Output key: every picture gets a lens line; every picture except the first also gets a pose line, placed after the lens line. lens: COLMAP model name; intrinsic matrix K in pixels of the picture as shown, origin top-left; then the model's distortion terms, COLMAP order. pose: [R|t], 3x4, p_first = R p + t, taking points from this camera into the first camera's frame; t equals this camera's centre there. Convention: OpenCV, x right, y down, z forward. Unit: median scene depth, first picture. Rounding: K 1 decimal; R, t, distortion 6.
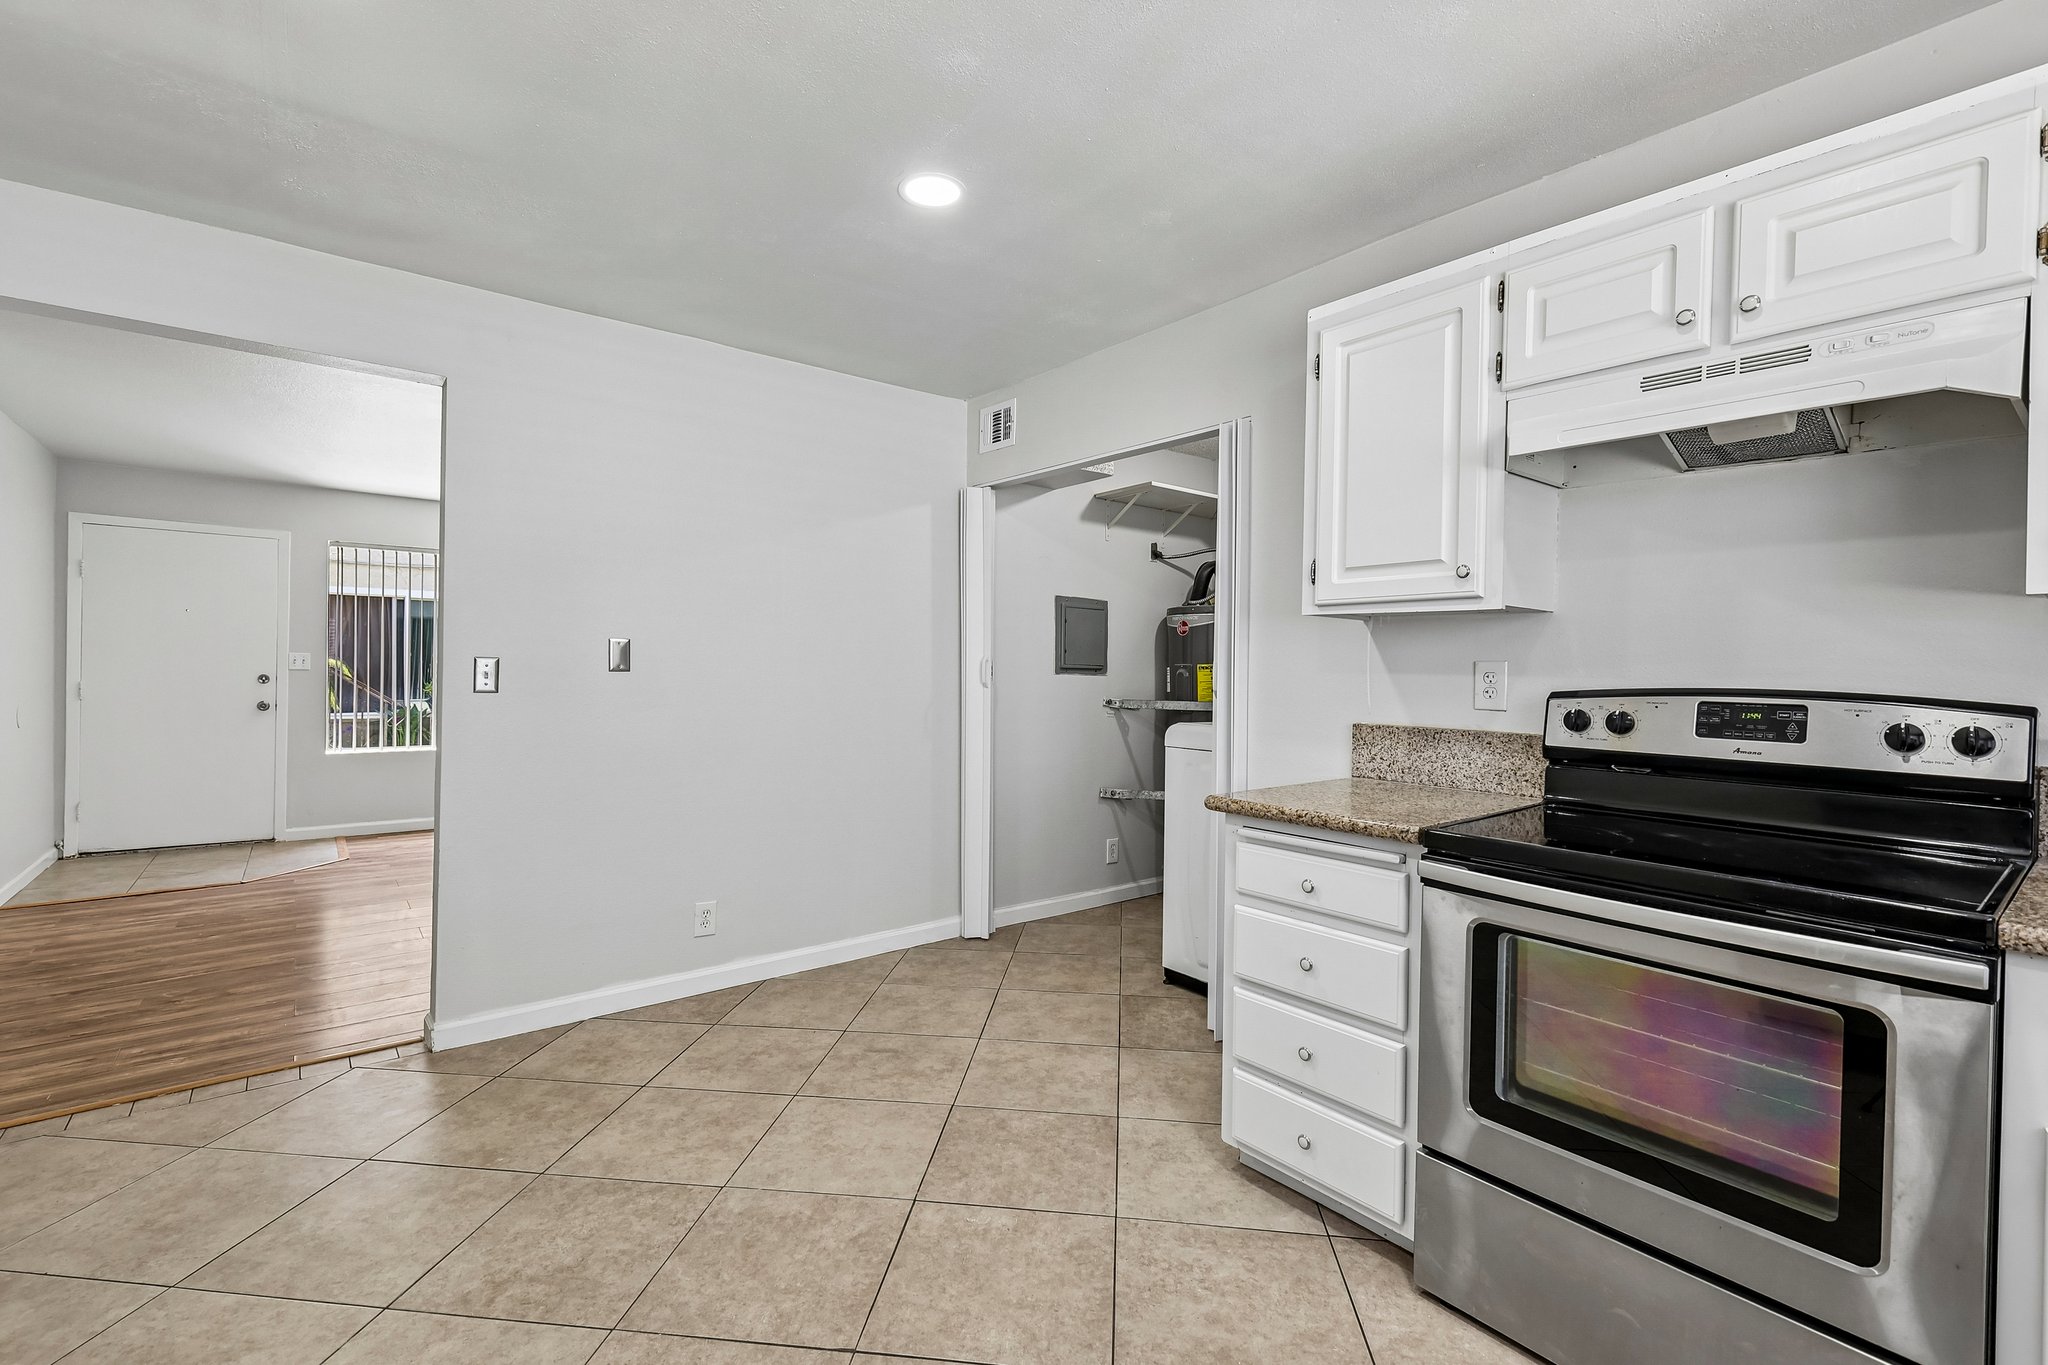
lens RADIAL K [[894.4, 0, 1019.1], [0, 894.4, 677.3], [0, 0, 1]] dist [0.004118, -0.000265]
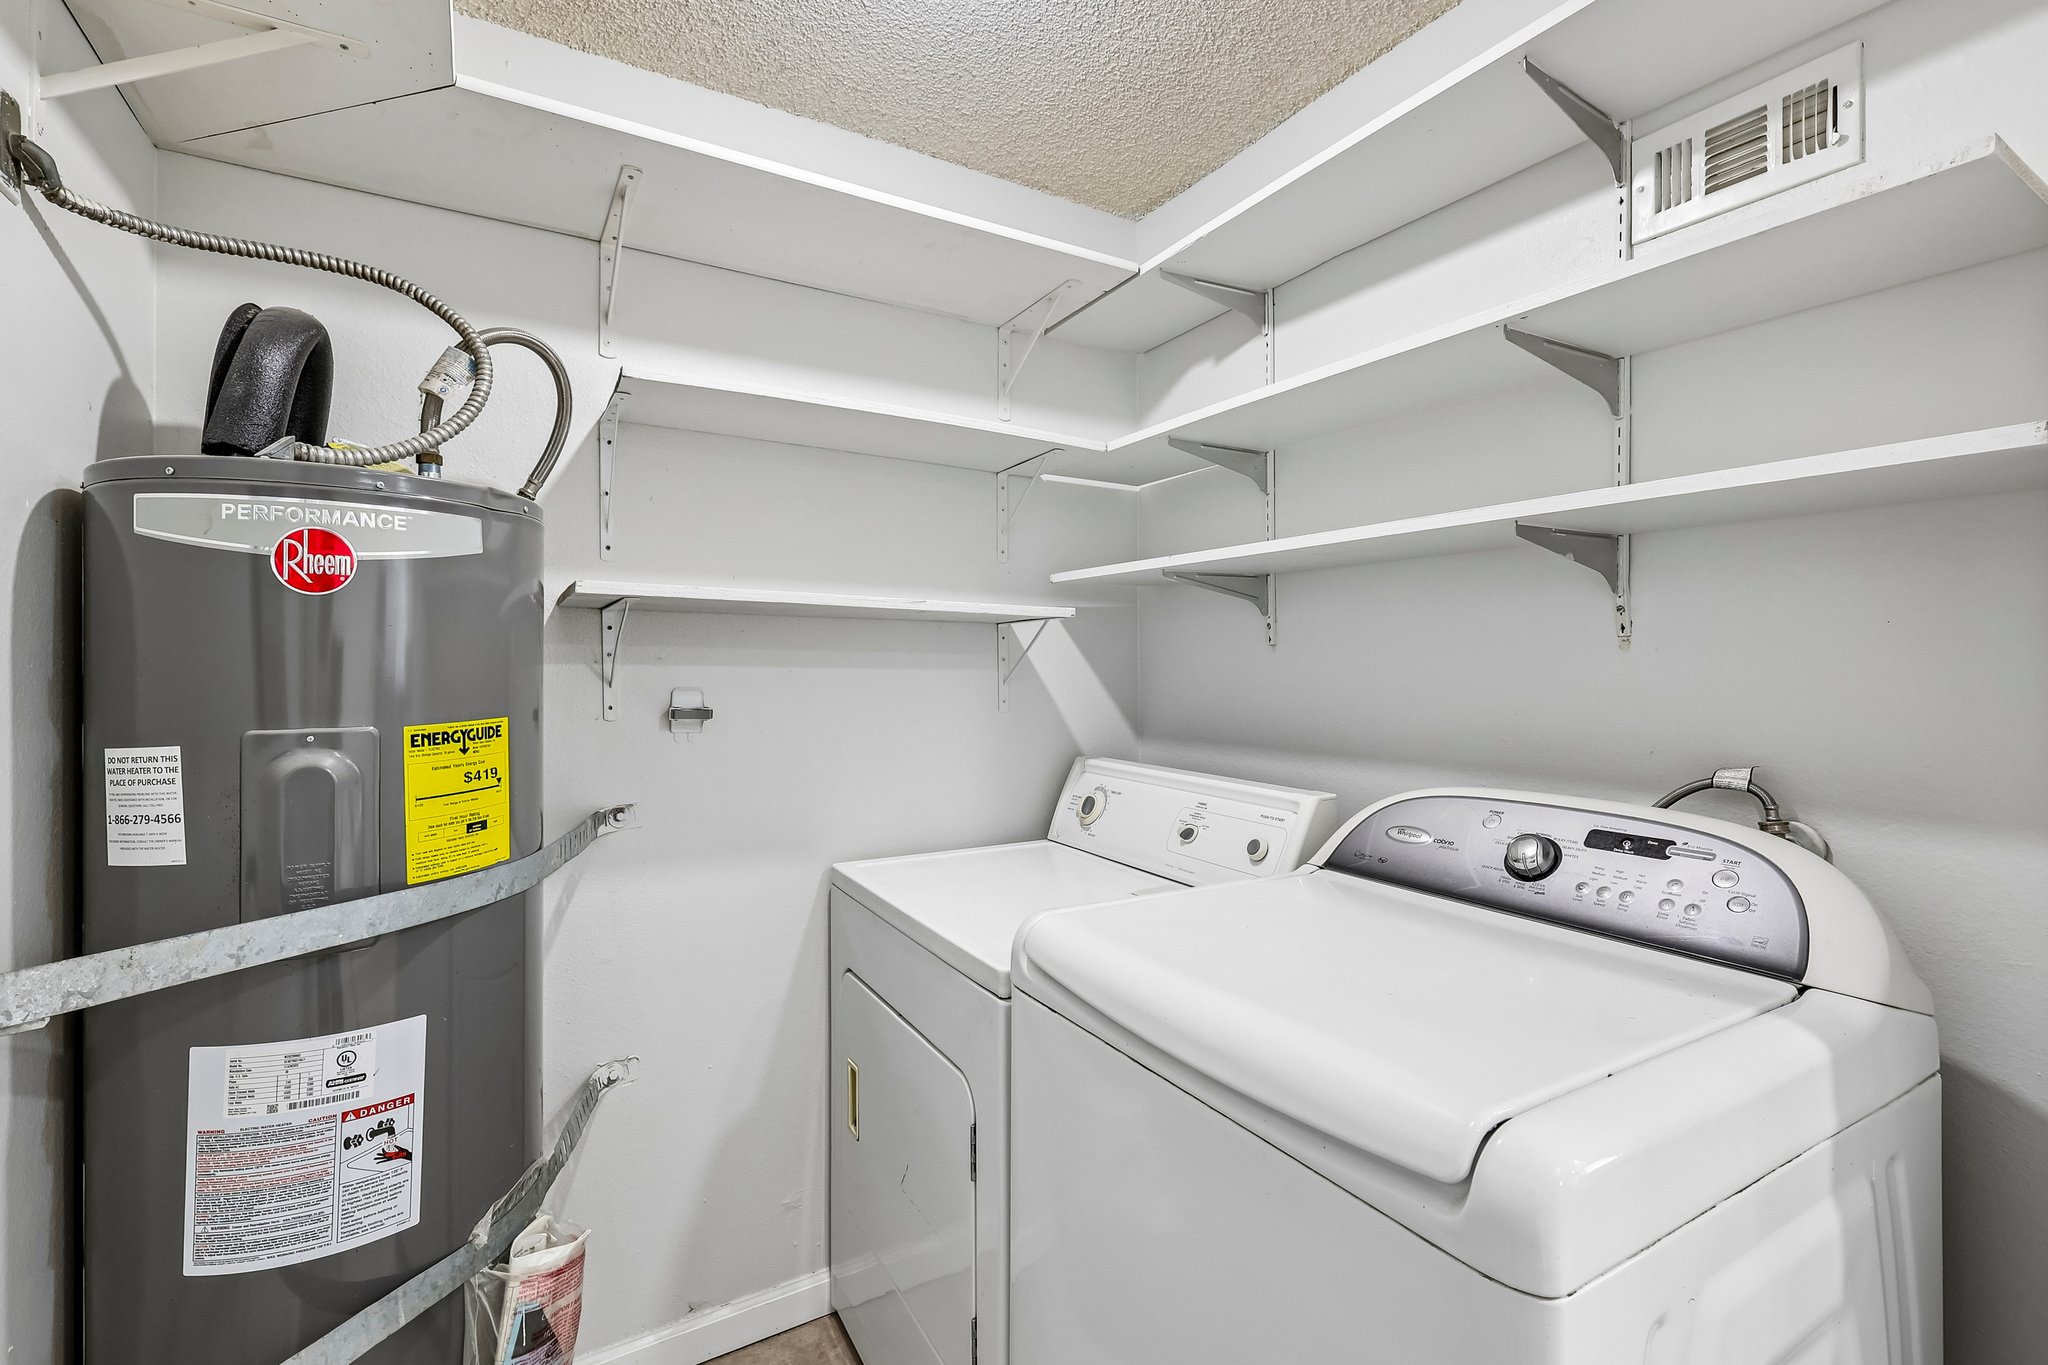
lens RADIAL K [[894.4, 0, 1010.5], [0, 894.4, 667.9], [0, 0, 1]] dist [0.004118, -0.000265]
pose [[0.152179, -0.012429, 0.988275, -0.000068], [0.007135, 0.999909, 0.011477, -0.057366], [-0.988327, 0.005305, 0.152253, 1.517583]]
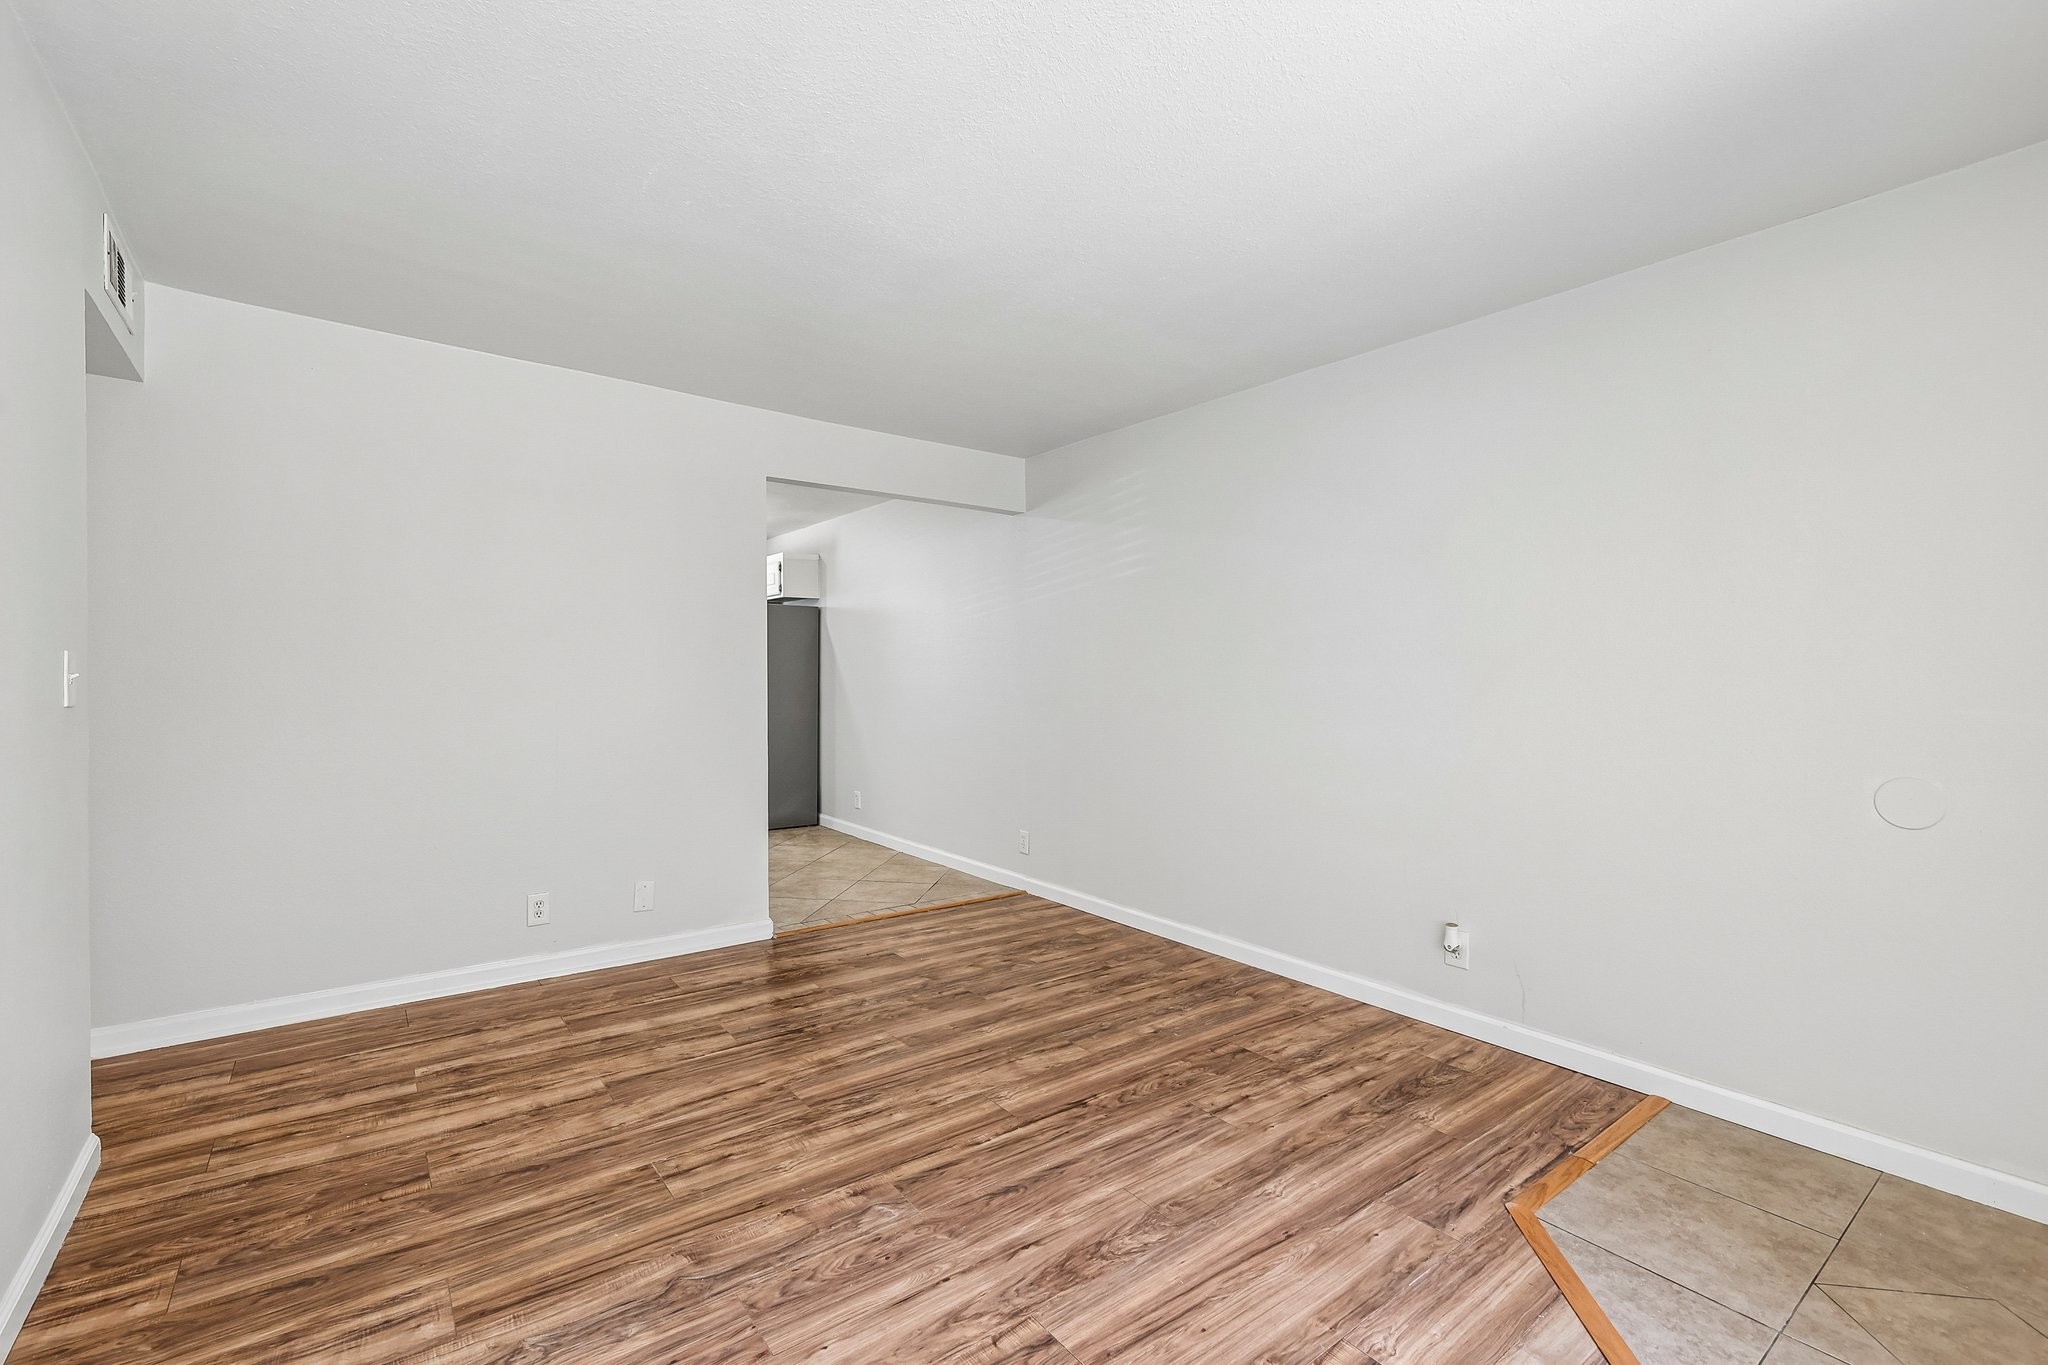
lens RADIAL K [[894.4, 0, 1017.5], [0, 894.4, 677.6], [0, 0, 1]] dist [0.004118, -0.000265]
pose [[-0.999382, -0.020090, 0.028839, -1.273938], [-0.019717, 0.999719, 0.013154, -0.040745], [-0.029096, 0.012577, -0.999498, 2.832282]]
